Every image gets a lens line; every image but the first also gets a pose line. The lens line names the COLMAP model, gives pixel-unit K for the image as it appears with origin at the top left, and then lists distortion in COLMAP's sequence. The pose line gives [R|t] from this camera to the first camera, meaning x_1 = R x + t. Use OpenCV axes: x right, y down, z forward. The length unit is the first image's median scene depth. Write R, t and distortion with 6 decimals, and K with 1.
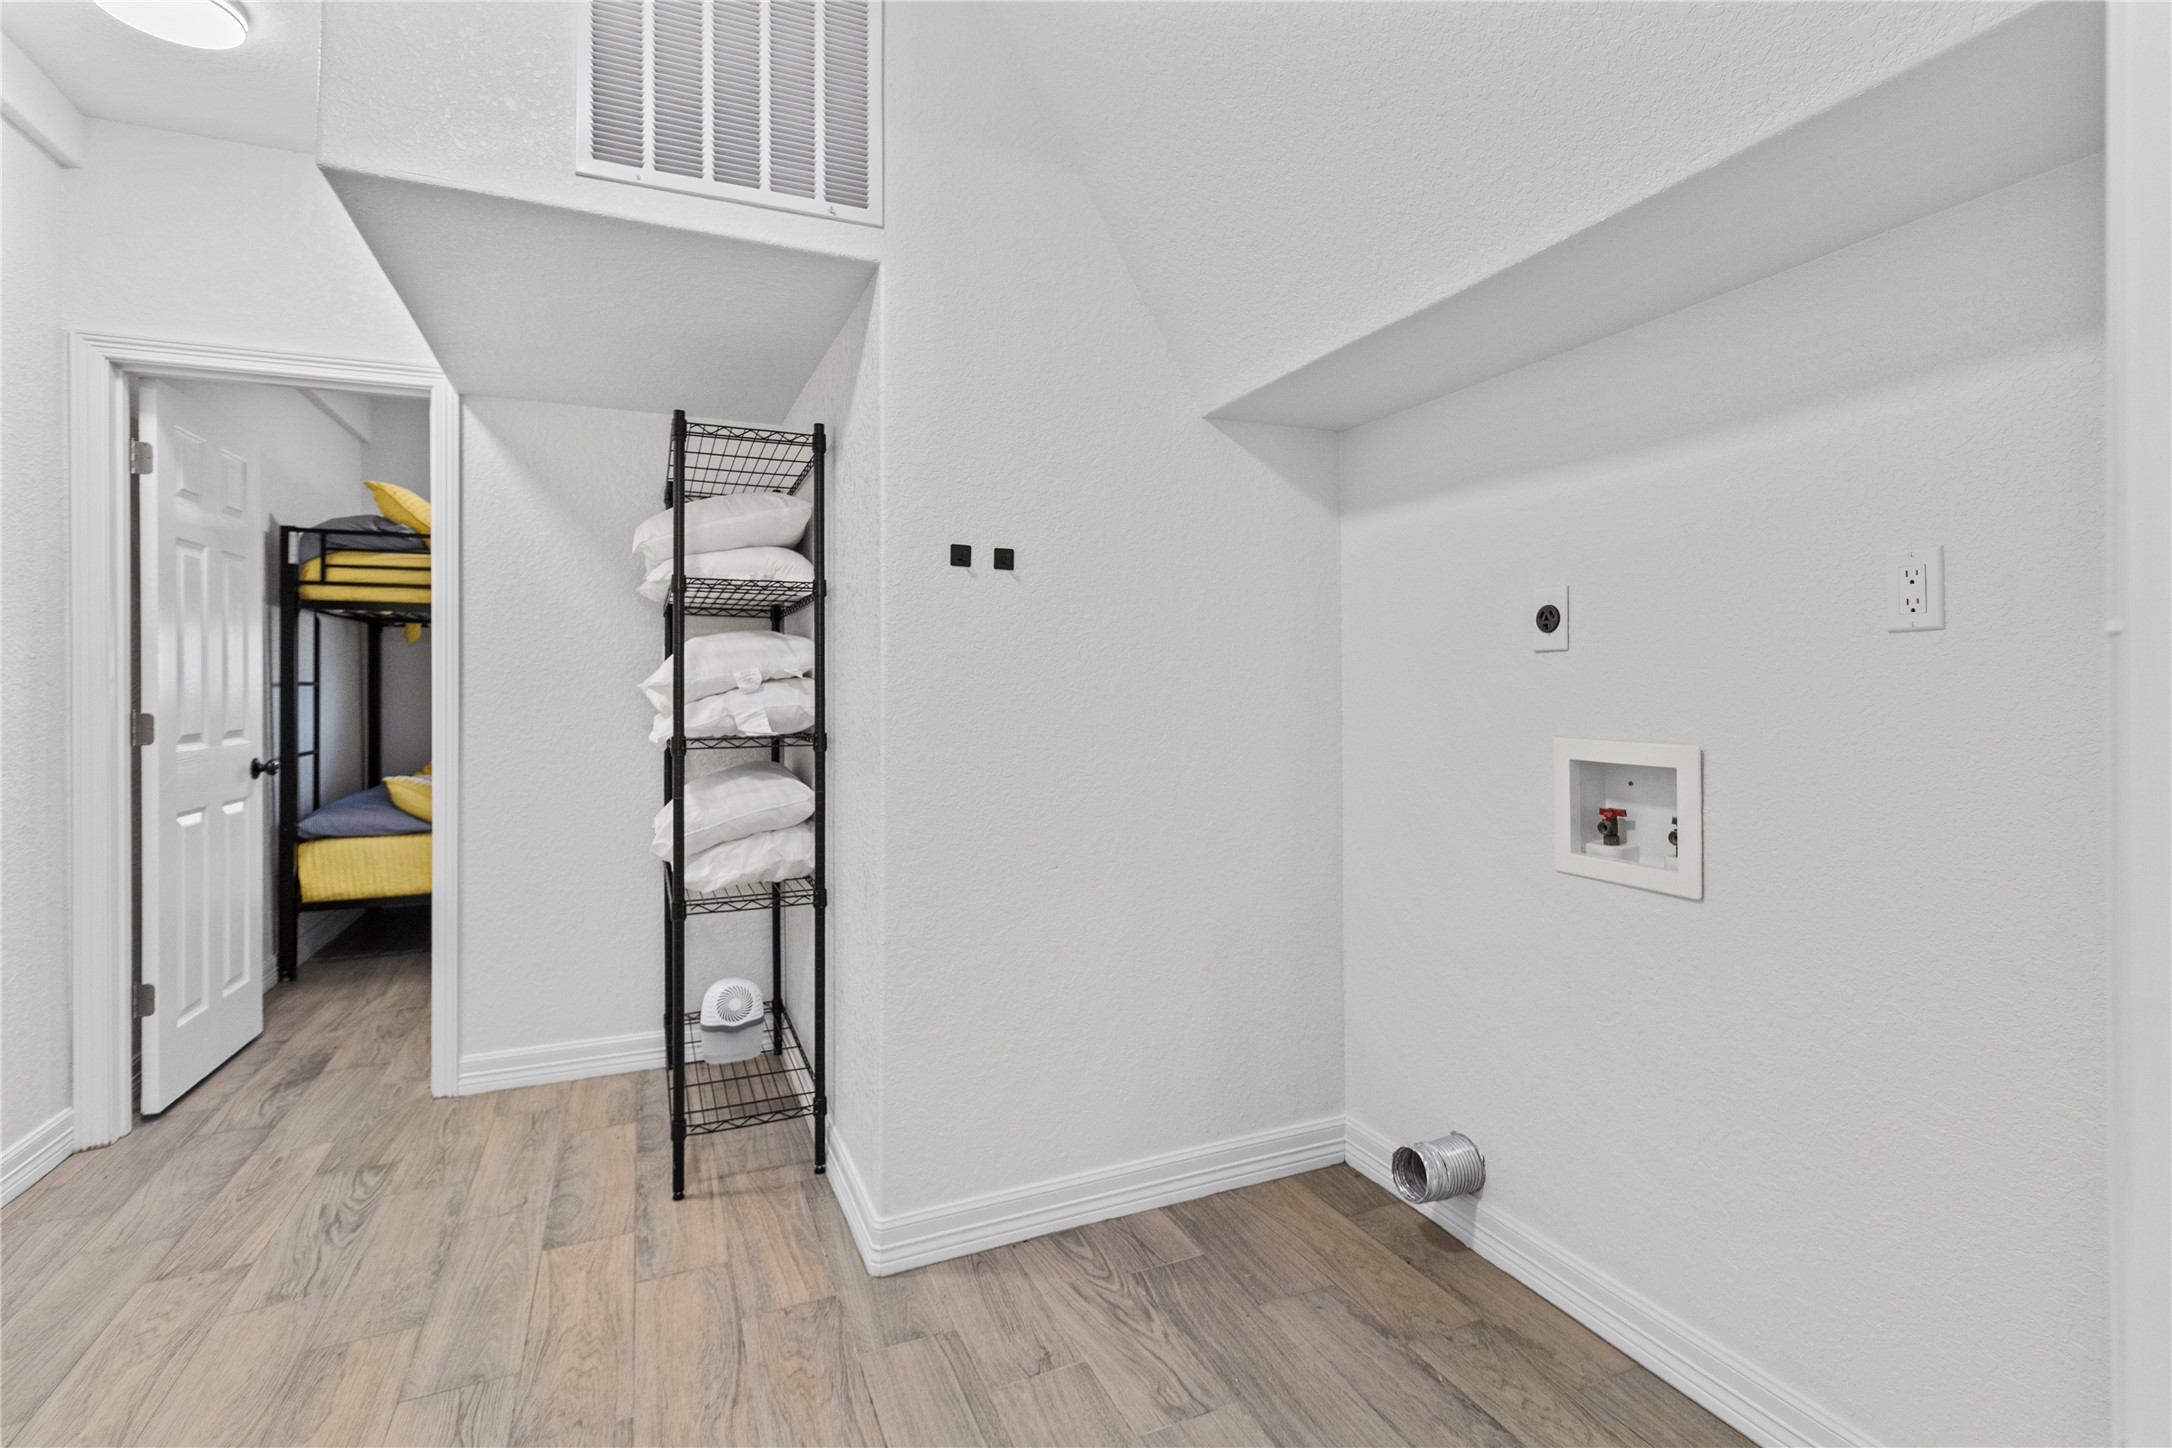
lens RADIAL K [[1007.2, 0, 1093.3], [0, 1007.2, 708.8], [0, 0, 1]] dist [-0.004986, -0.000264]
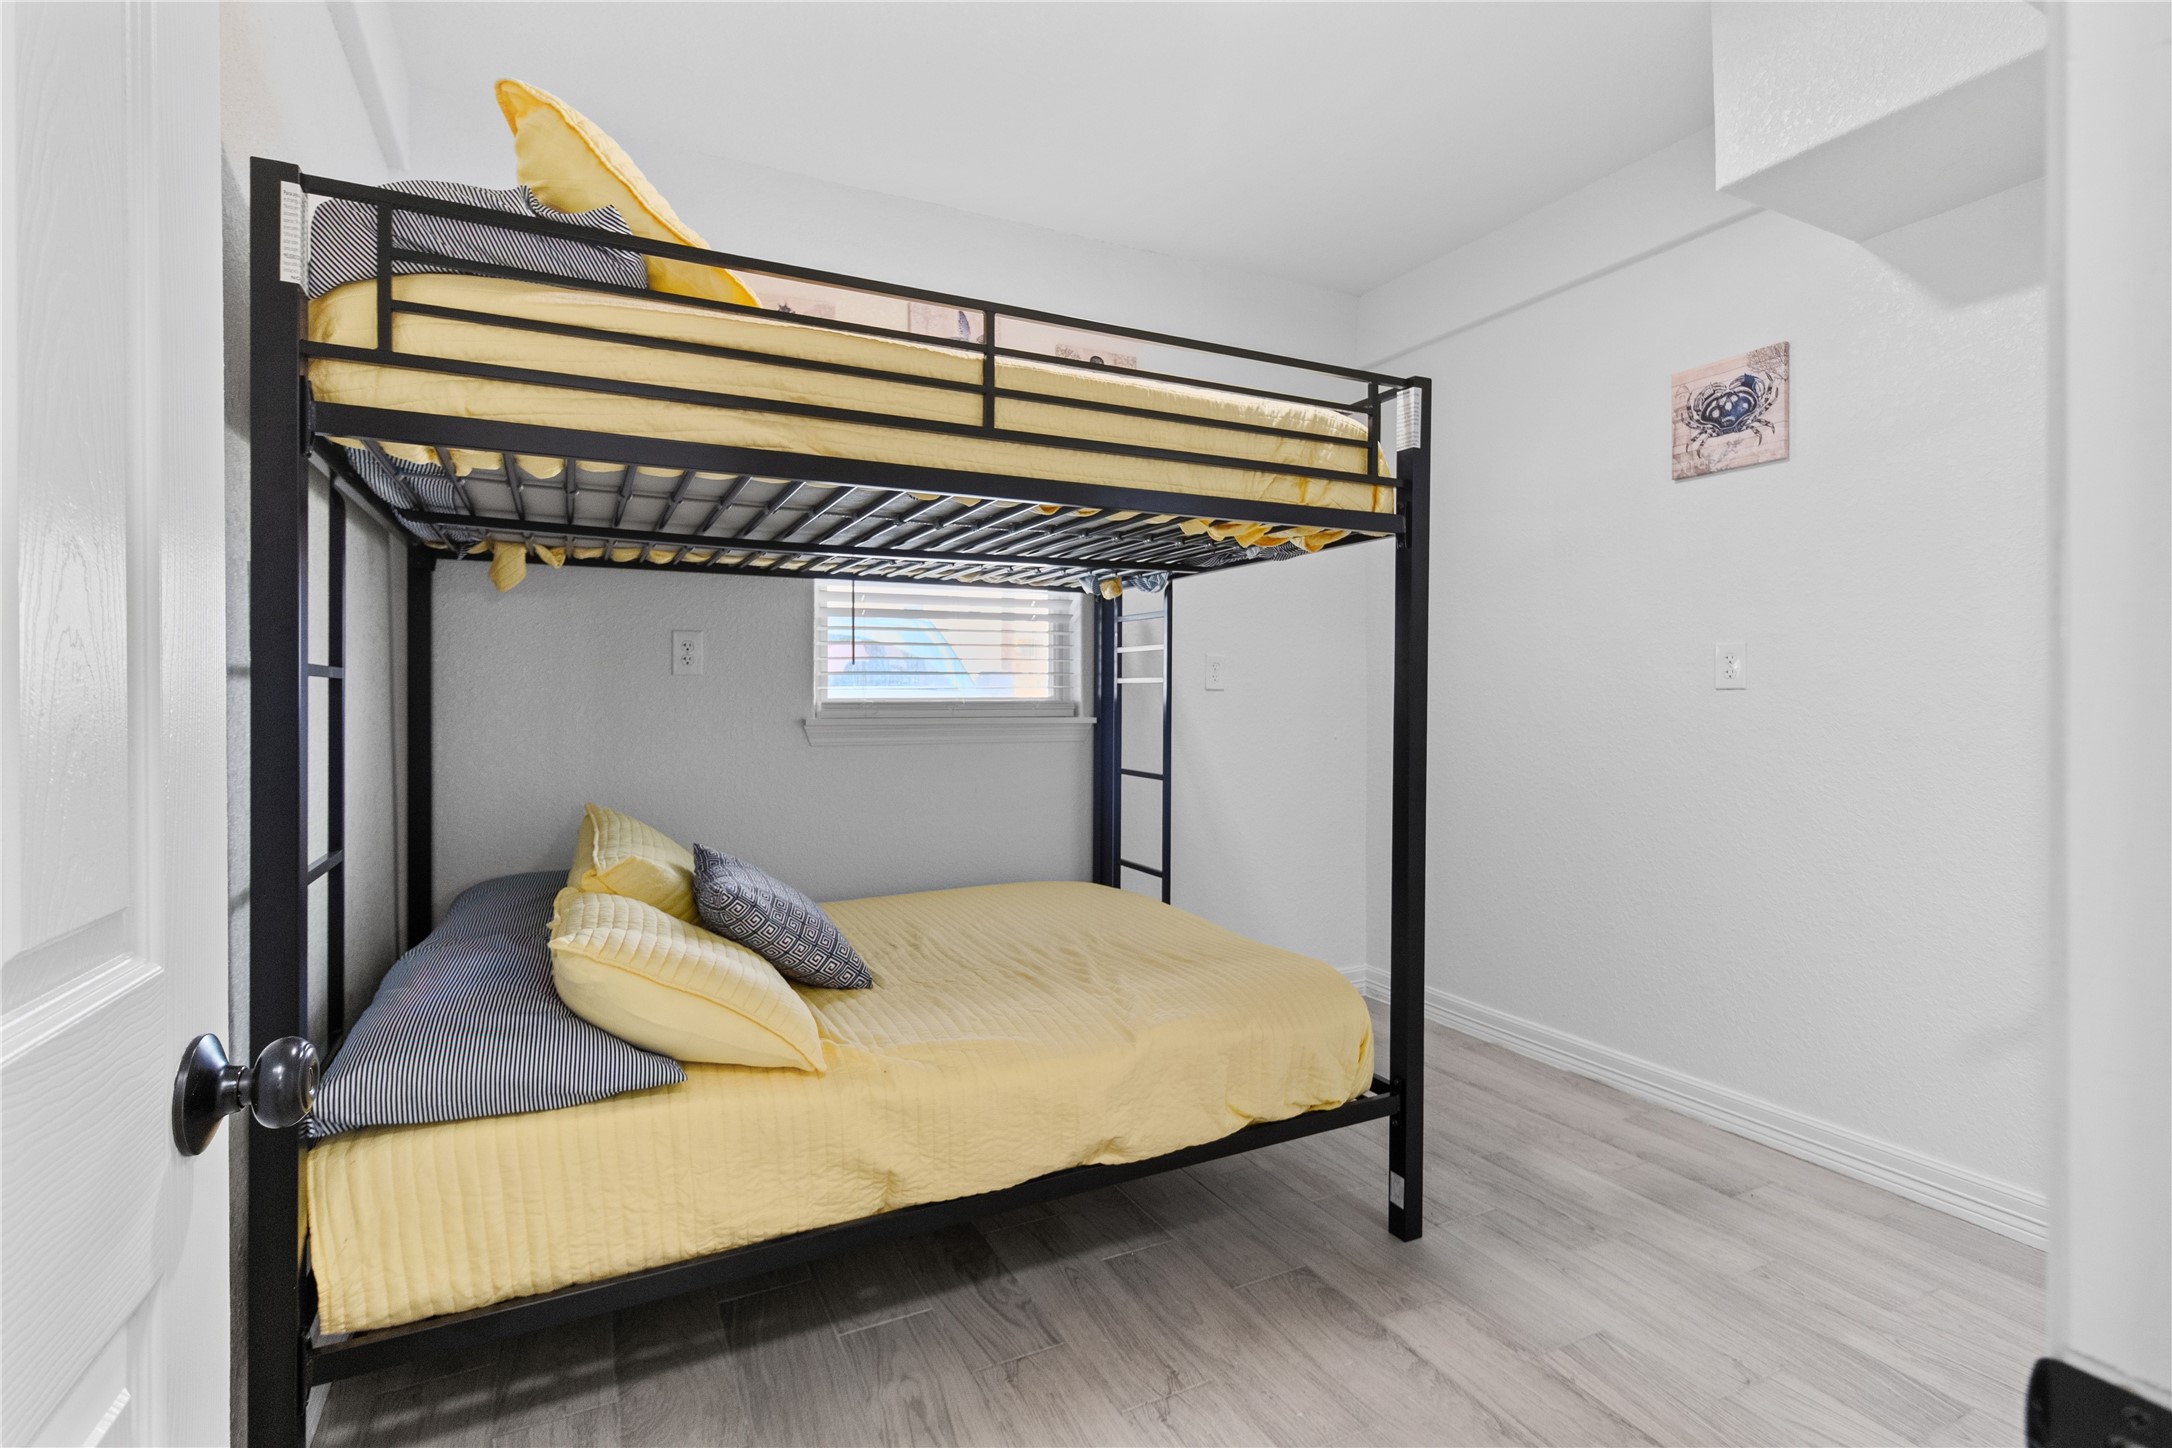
lens RADIAL K [[1007.2, 0, 1079.4], [0, 1007.2, 711.2], [0, 0, 1]] dist [-0.004986, -0.000264]
pose [[0.998258, -0.001044, 0.058994, -0.560816], [0.001033, 0.999999, 0.000217, -0.010636], [-0.058994, -0.000156, 0.998258, 0.660857]]
